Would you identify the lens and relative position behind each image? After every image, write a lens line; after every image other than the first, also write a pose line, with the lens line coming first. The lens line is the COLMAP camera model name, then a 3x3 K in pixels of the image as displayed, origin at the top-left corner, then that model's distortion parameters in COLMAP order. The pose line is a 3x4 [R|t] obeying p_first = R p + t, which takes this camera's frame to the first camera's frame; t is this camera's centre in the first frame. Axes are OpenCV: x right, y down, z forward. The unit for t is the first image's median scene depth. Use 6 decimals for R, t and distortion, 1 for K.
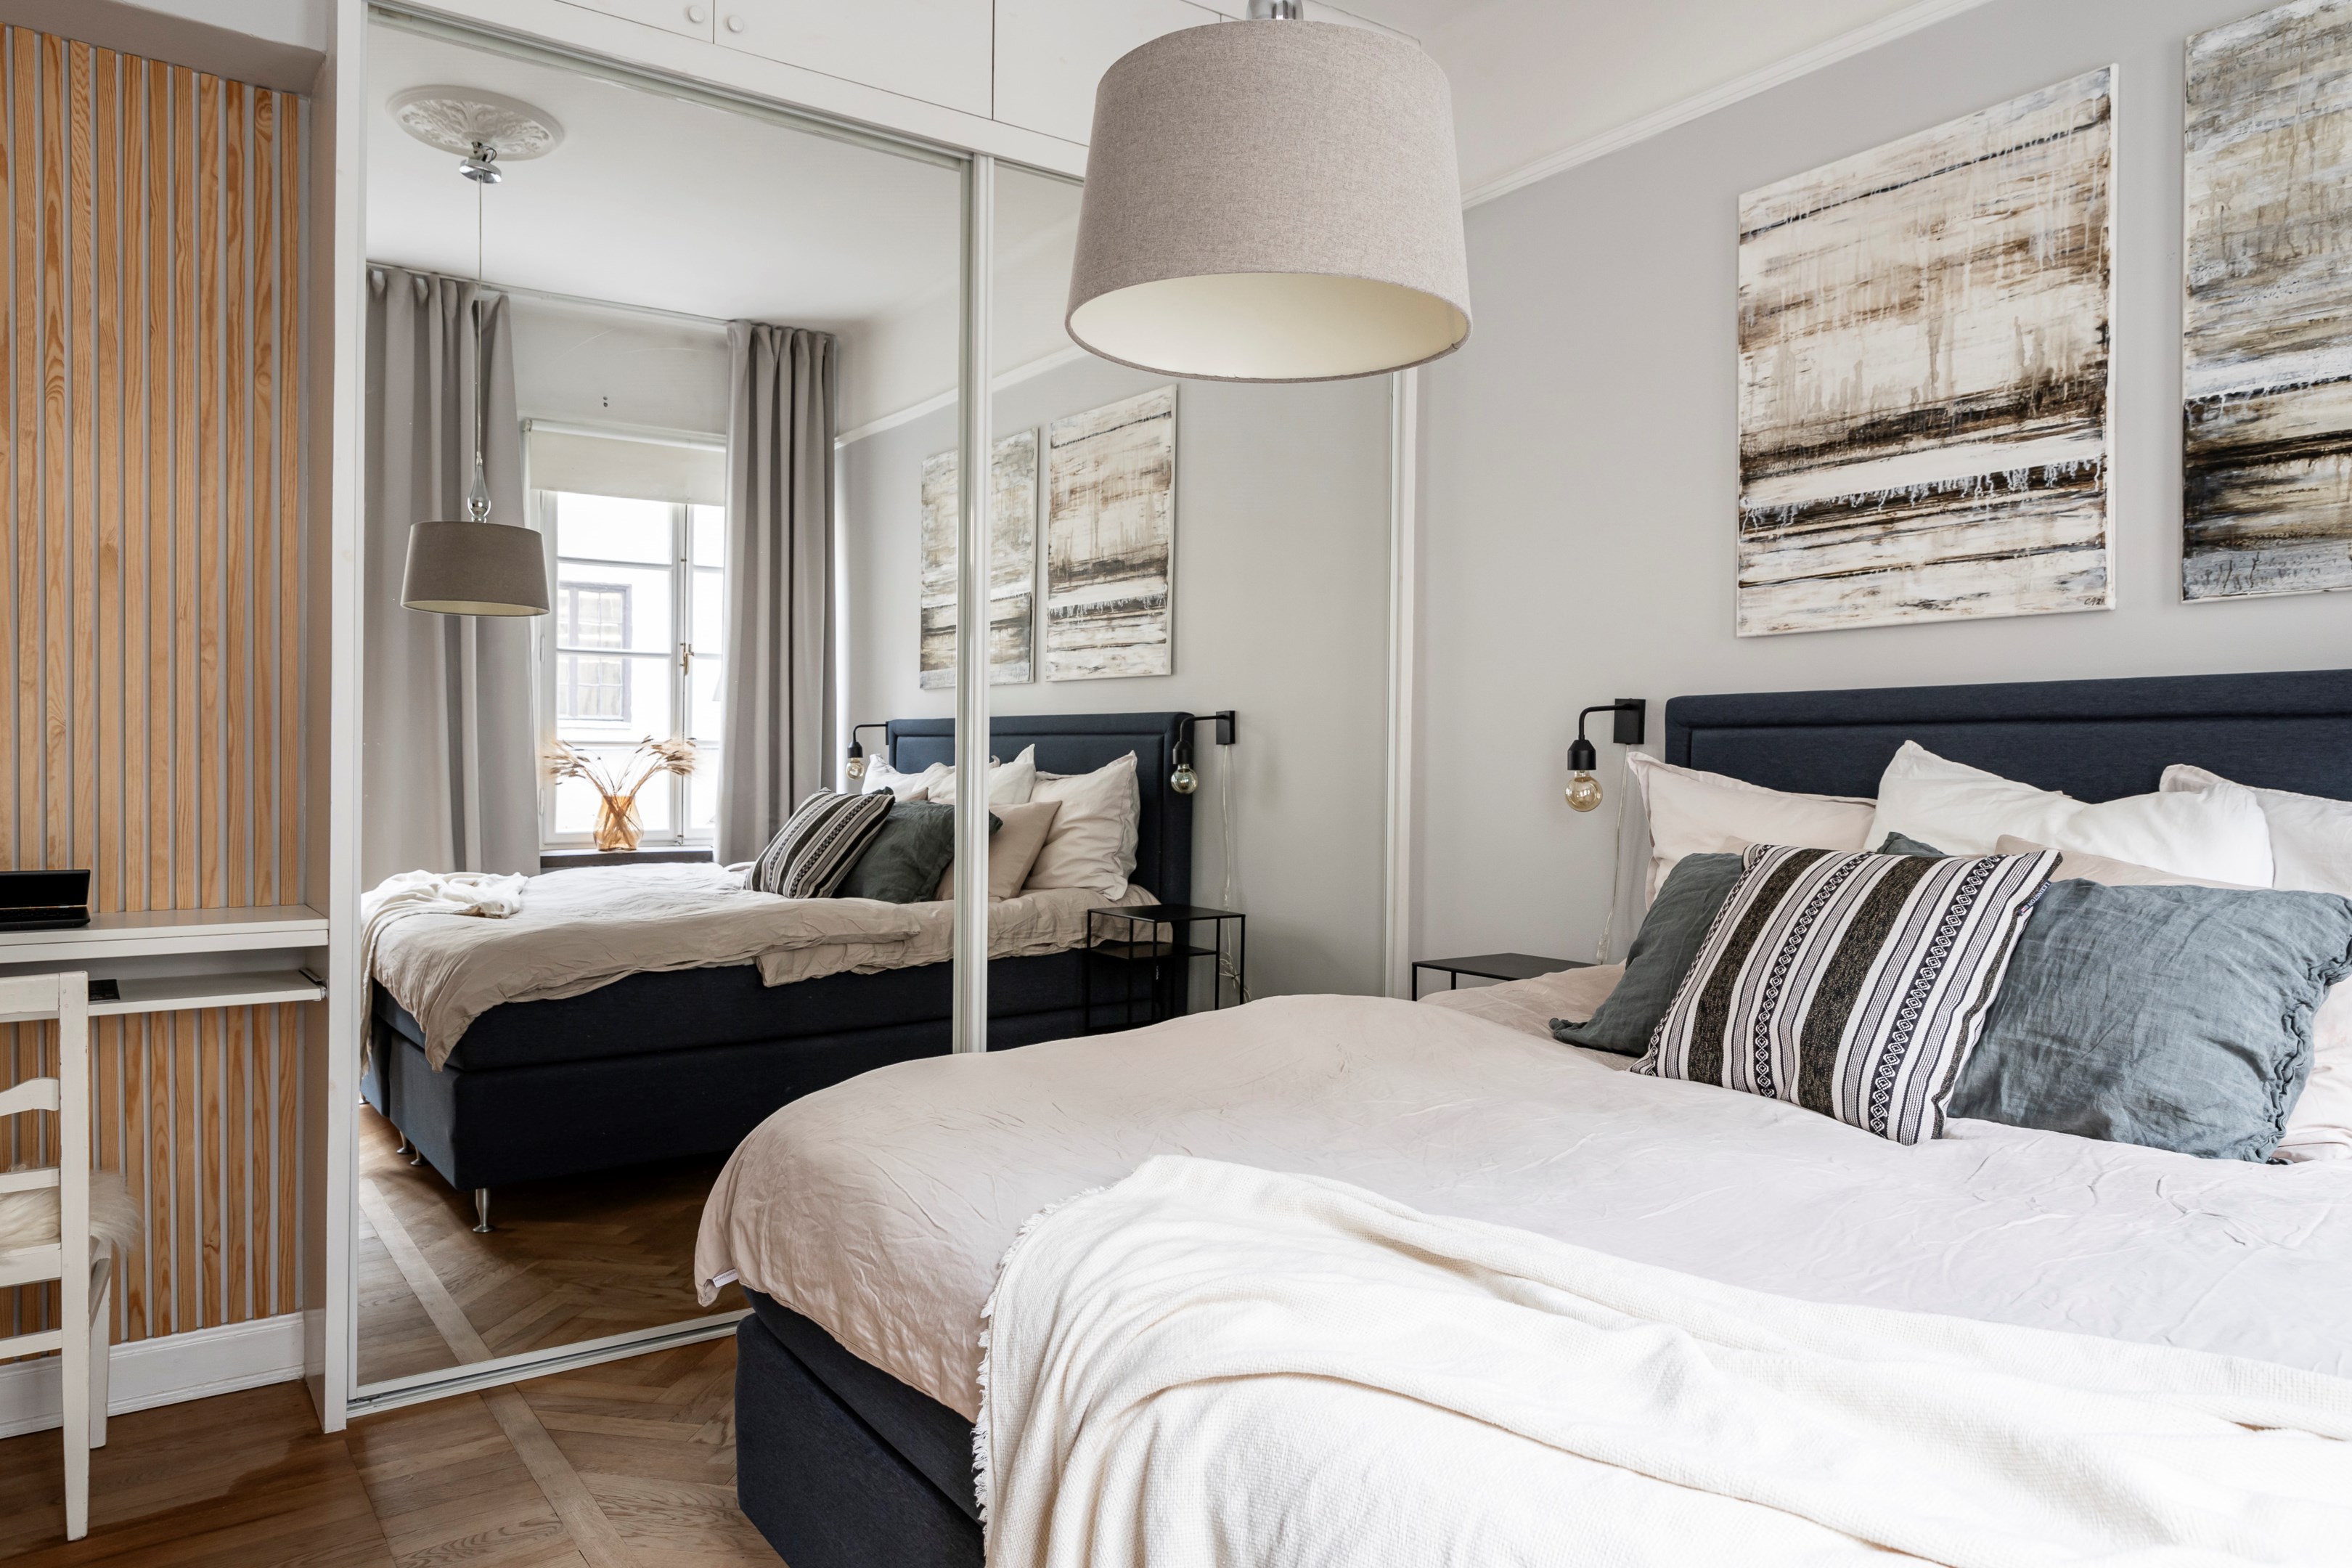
lens RADIAL K [[1557.6, 0, 1160.5], [0, 1557.6, 769.3], [0, 0, 1]] dist [-0.003547, 0.016501]
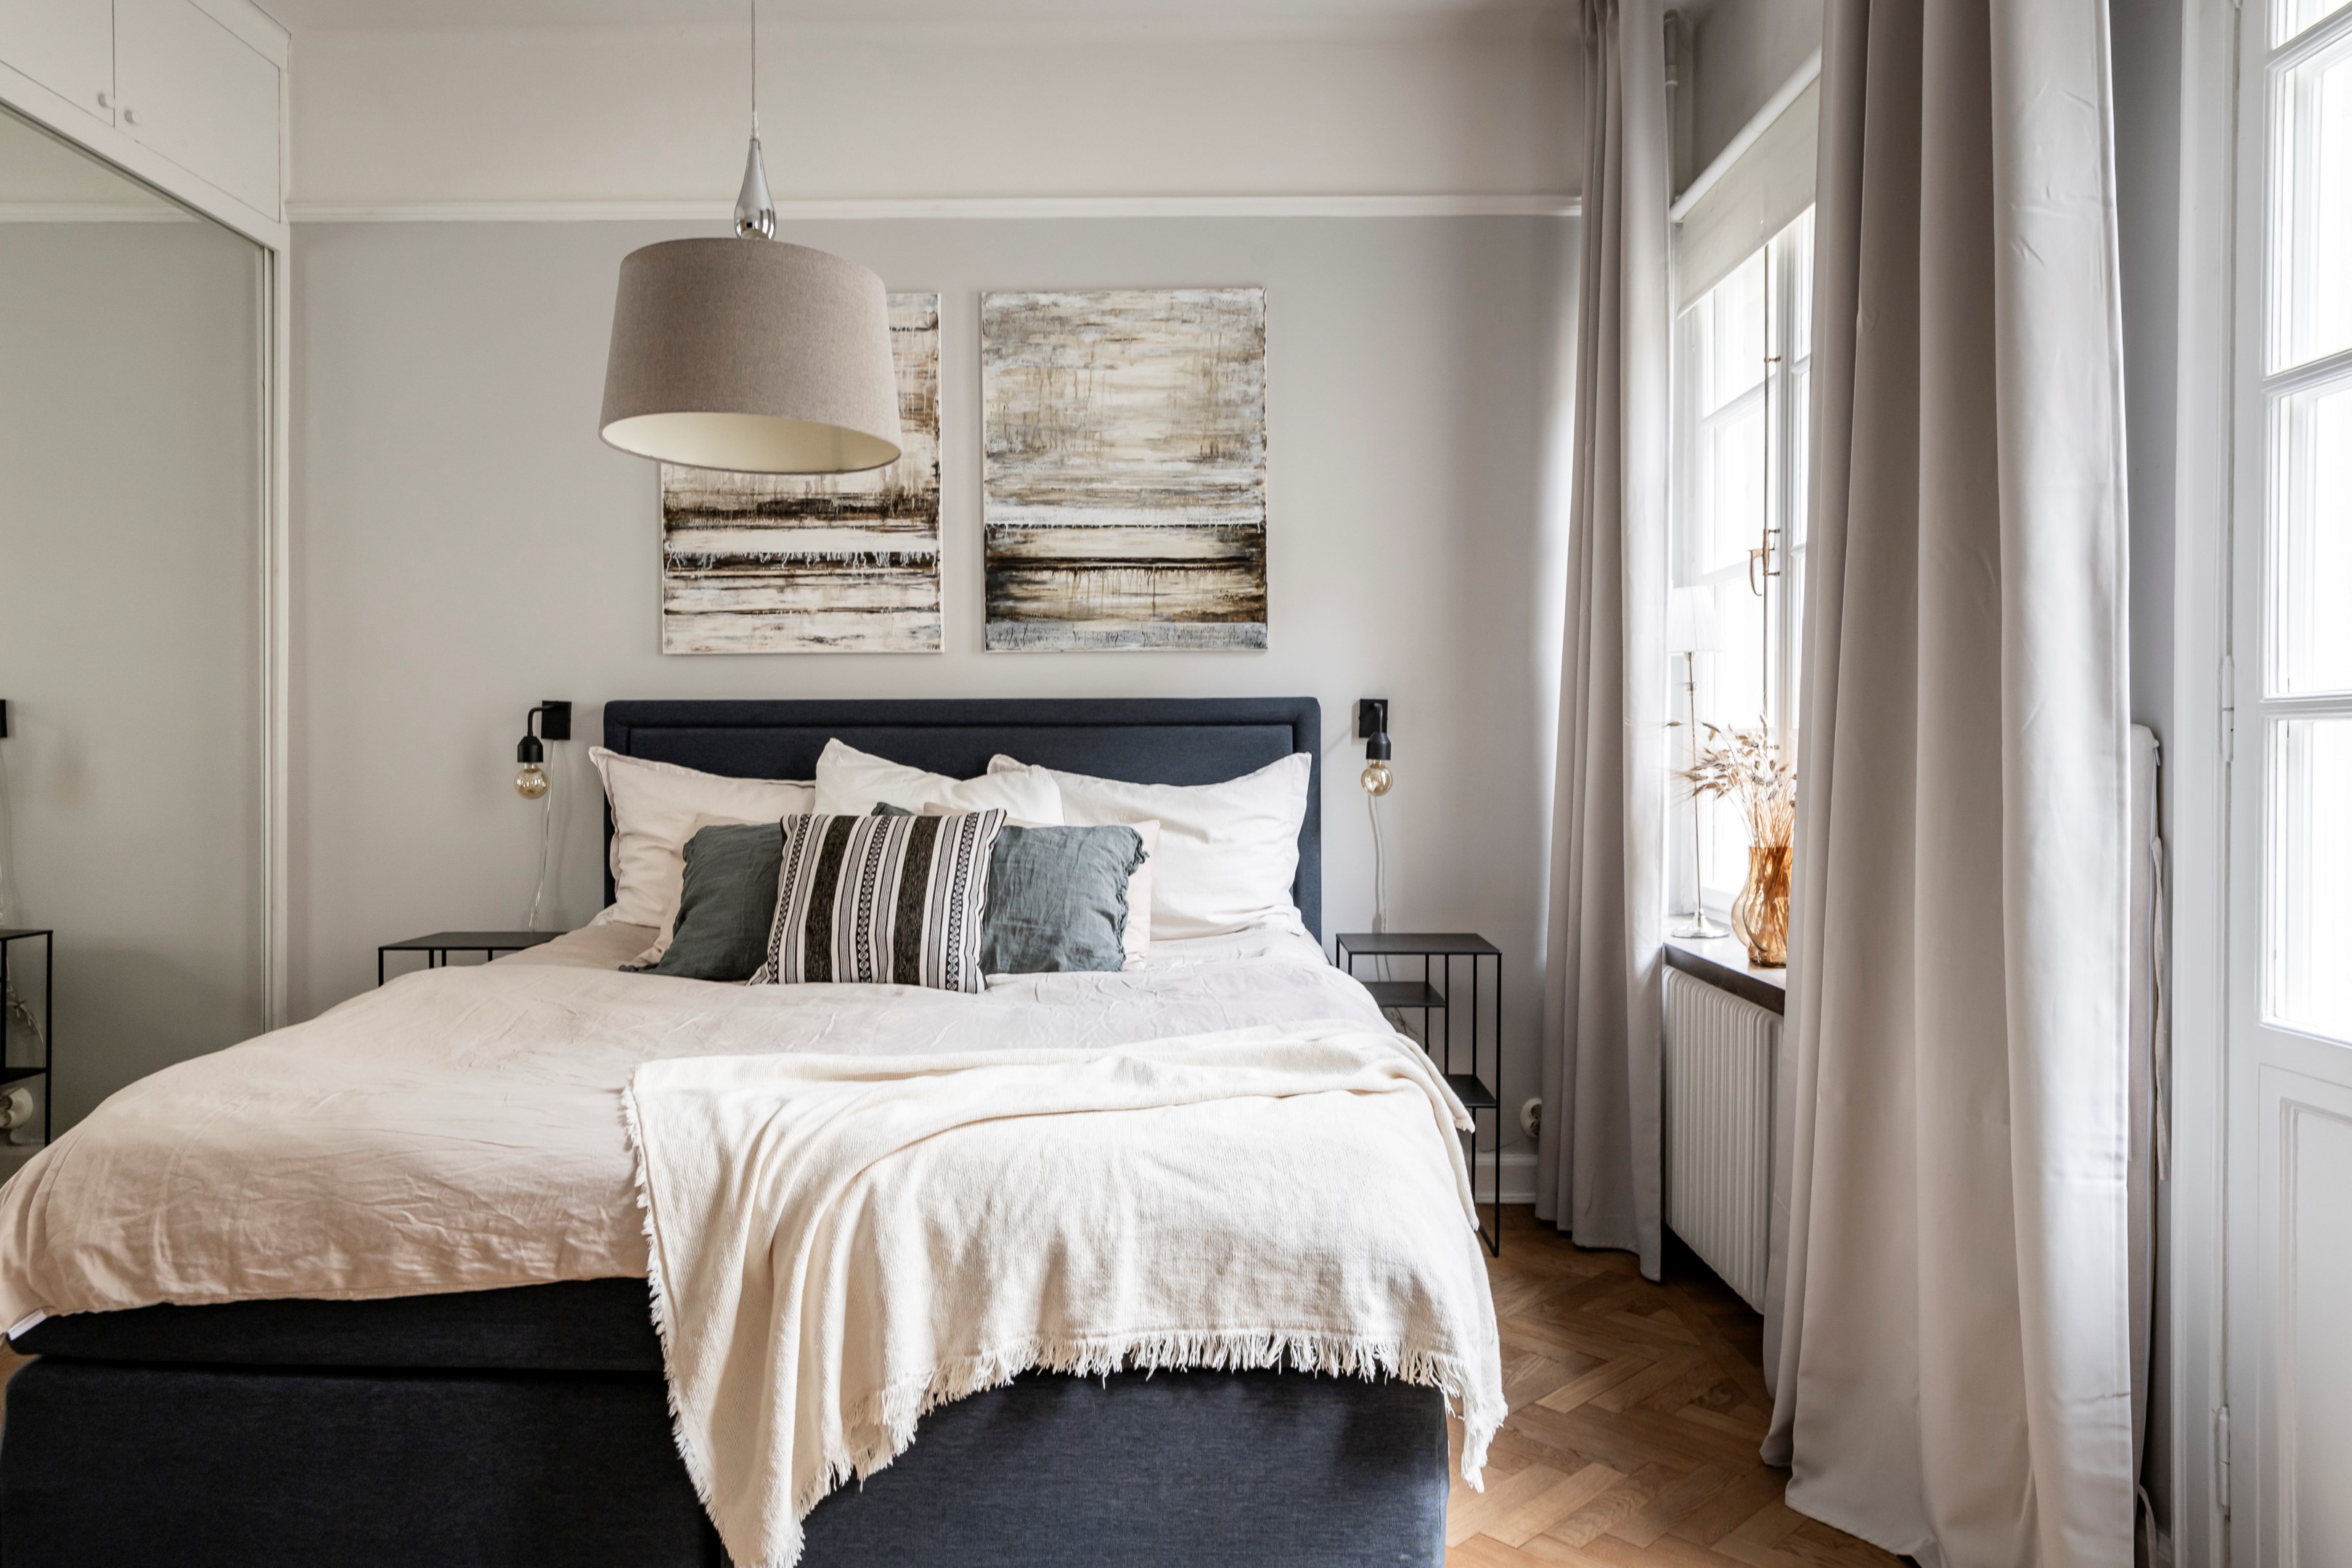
lens RADIAL K [[1556.1, 0, 1176.0], [0, 1556.1, 784.0], [0, 0, 1]] dist [0.001234, 0.001205]
pose [[0.578222, -0.020923, 0.815611, -0.519282], [0.008920, 0.999773, 0.019324, -0.002098], [-0.815830, -0.003899, 0.578278, -0.065845]]
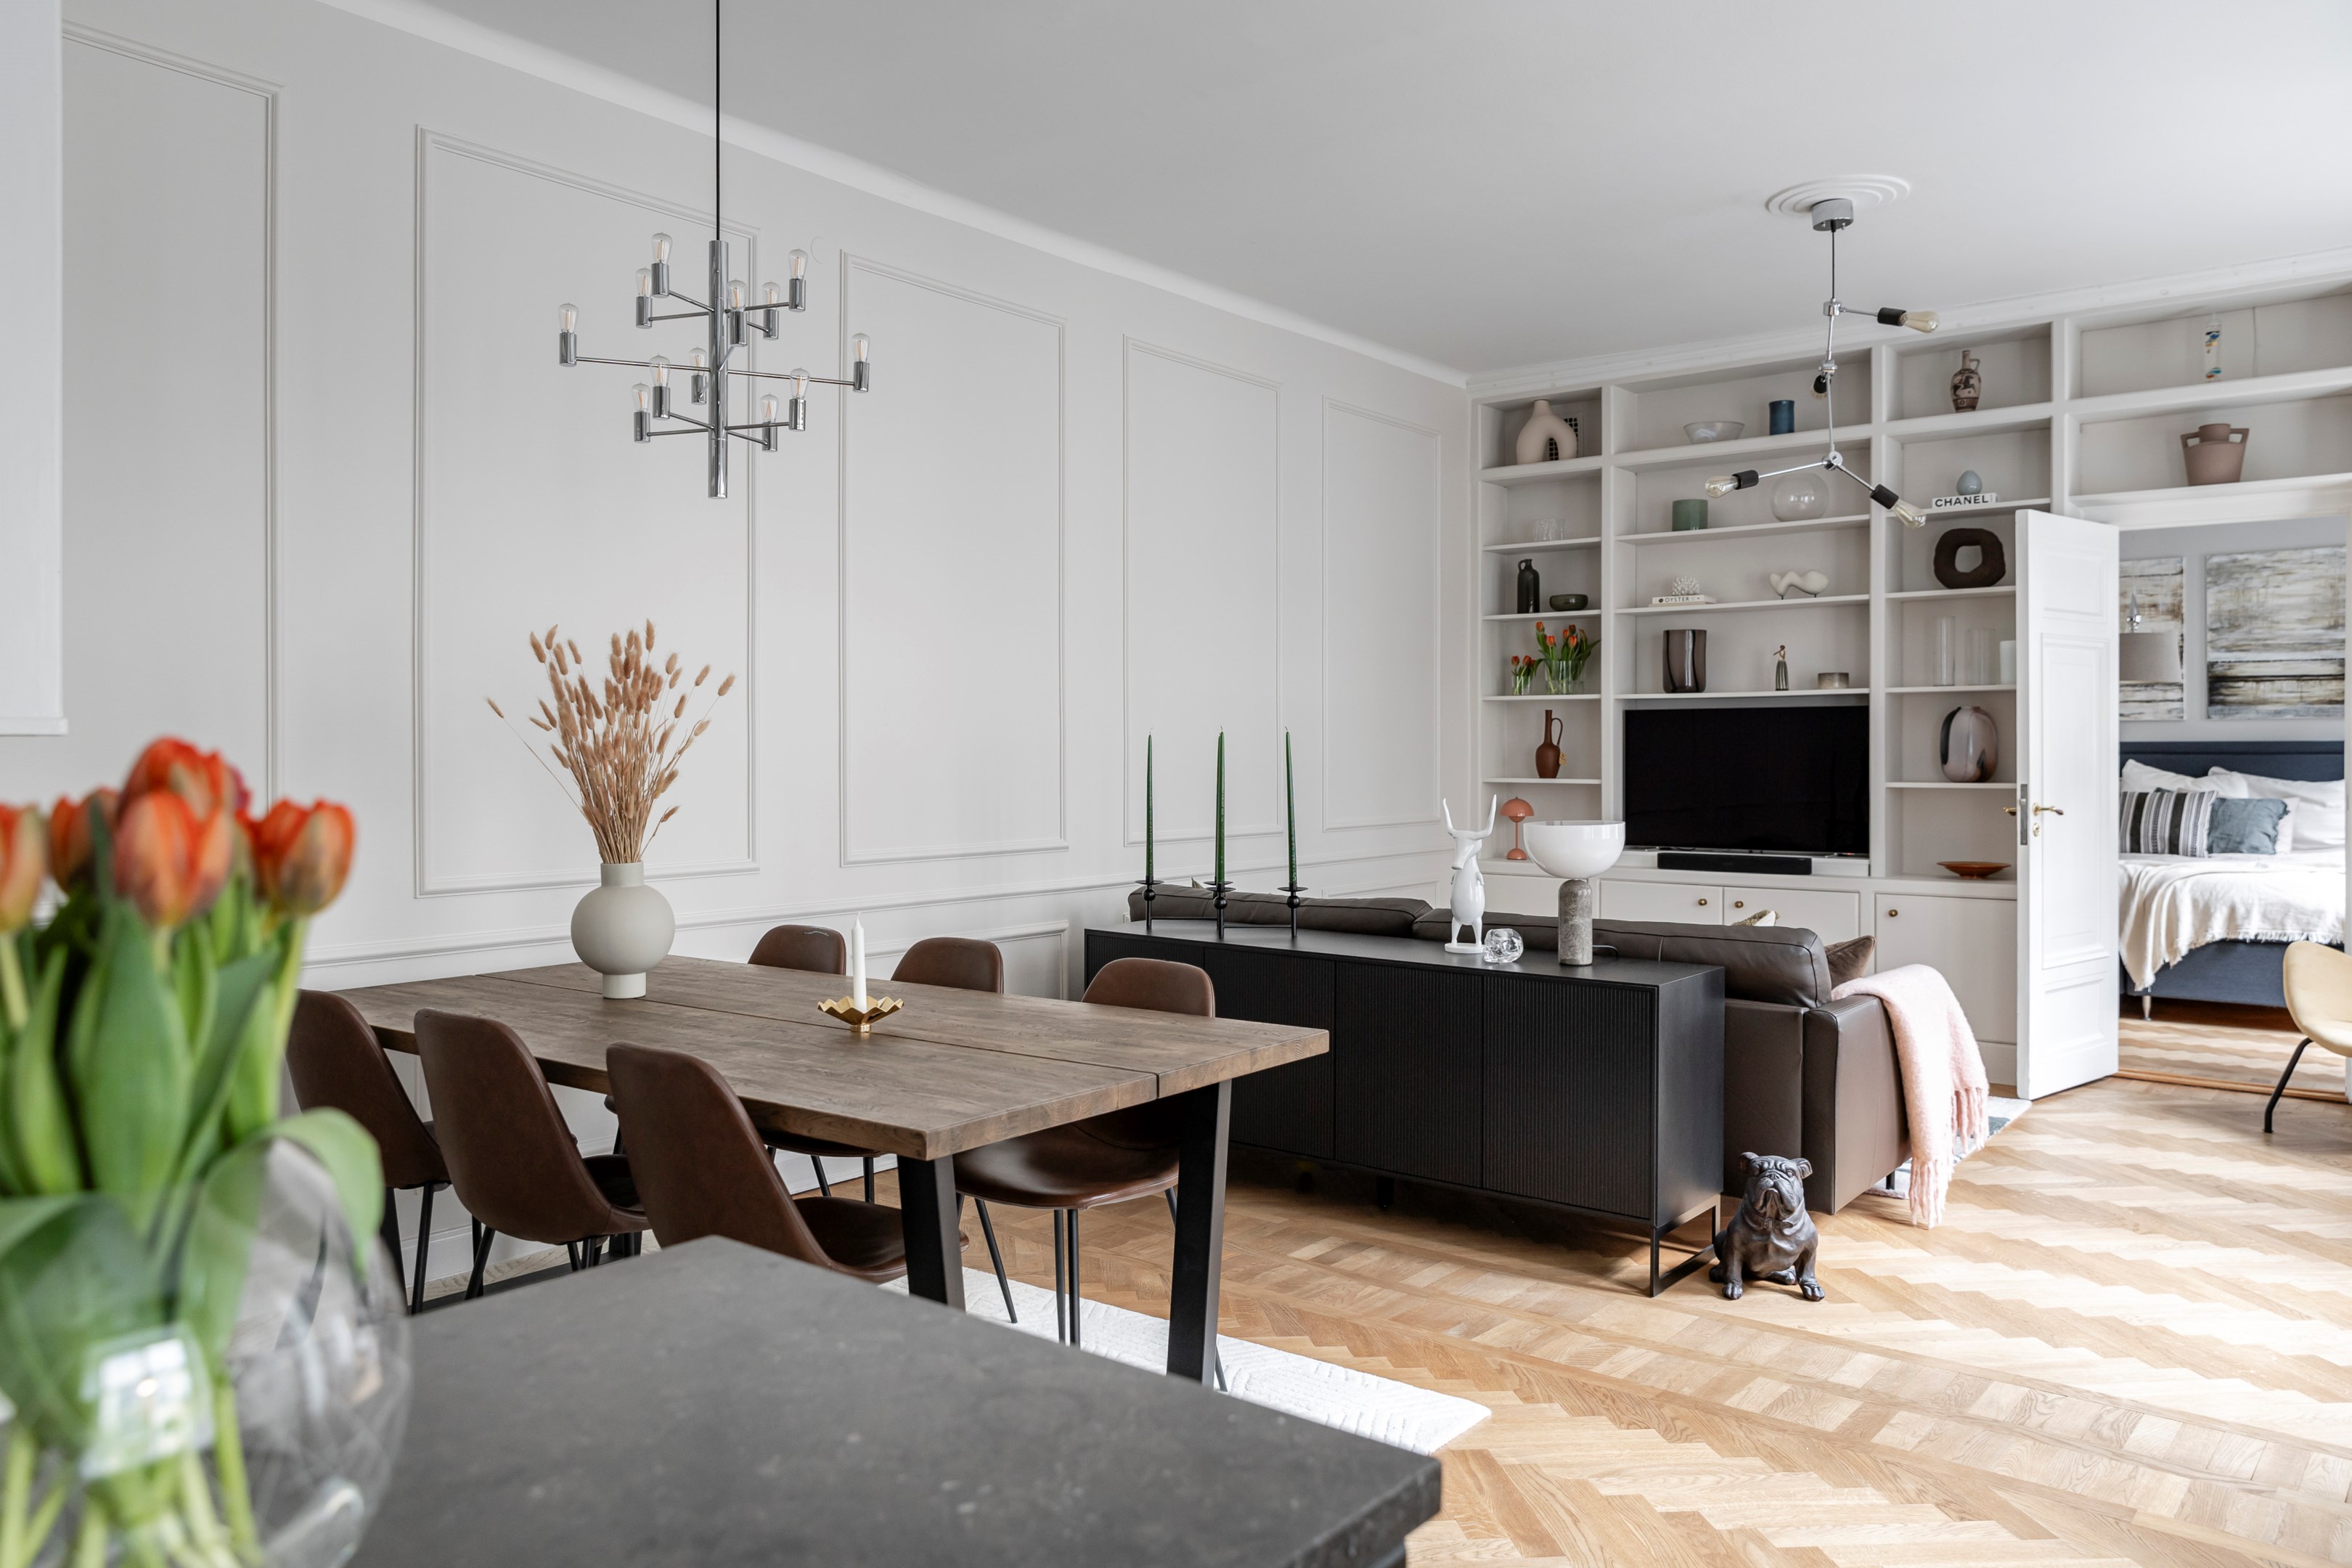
lens RADIAL K [[1702.2, 0, 1158.2], [0, 1702.2, 750.3], [0, 0, 1]] dist [0.007665, 0.010899]
pose [[0.958947, -0.008373, 0.283462, -2.643447], [0.008619, 0.999963, 0.000380, -0.060577], [-0.283454, 0.002079, 0.958983, -1.966380]]
